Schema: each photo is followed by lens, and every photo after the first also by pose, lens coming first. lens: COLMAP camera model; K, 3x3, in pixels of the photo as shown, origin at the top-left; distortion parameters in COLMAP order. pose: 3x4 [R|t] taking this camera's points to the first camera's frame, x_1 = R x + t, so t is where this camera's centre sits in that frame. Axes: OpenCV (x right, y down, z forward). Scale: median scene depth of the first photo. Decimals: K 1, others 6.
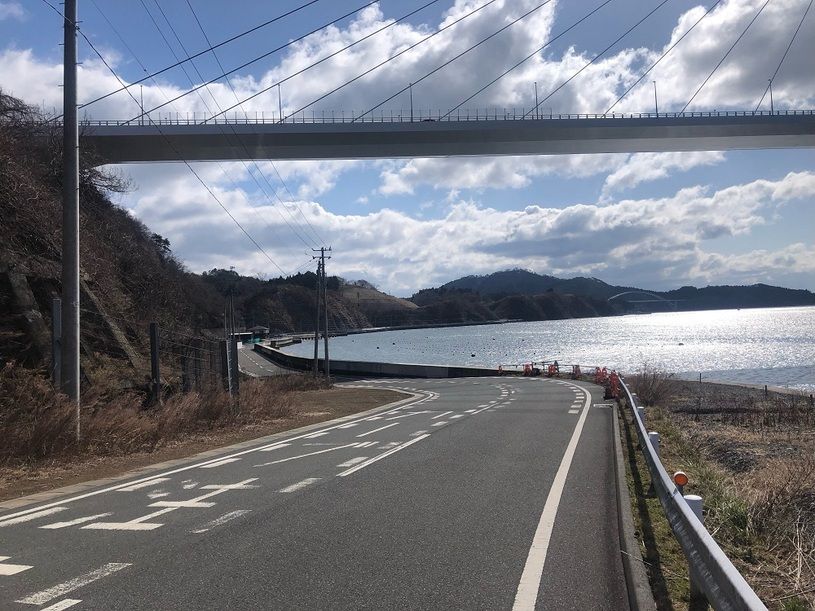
lens RADIAL K [[666.0, 0, 407.5], [0, 666.0, 305.5], [0, 0, 1]] dist [0.009091, 0.005031]
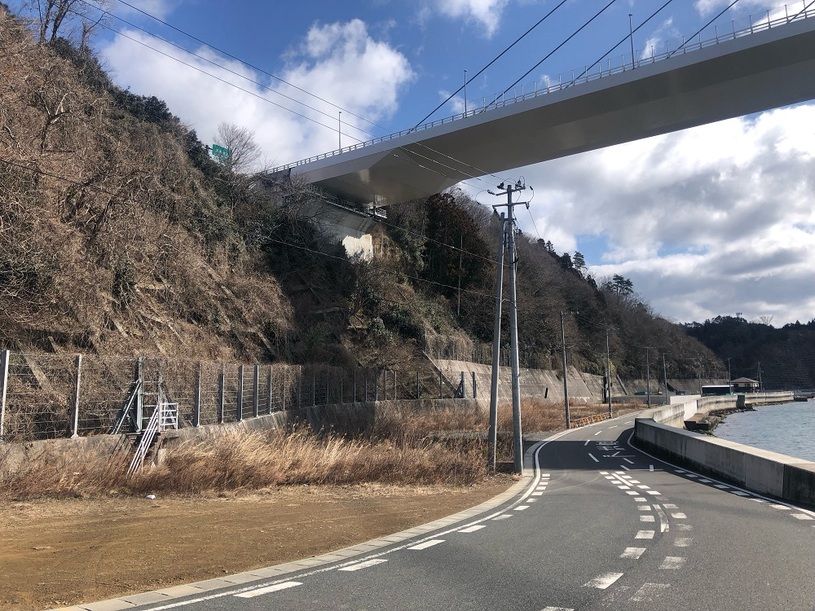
lens RADIAL K [[666.0, 0, 407.5], [0, 666.0, 305.5], [0, 0, 1]] dist [0.009091, 0.005031]
pose [[0.739731, -0.049161, -0.671104, 0.028294], [-0.003878, 0.997000, -0.077310, 0.007875], [0.672892, 0.059791, 0.737321, 0.119371]]
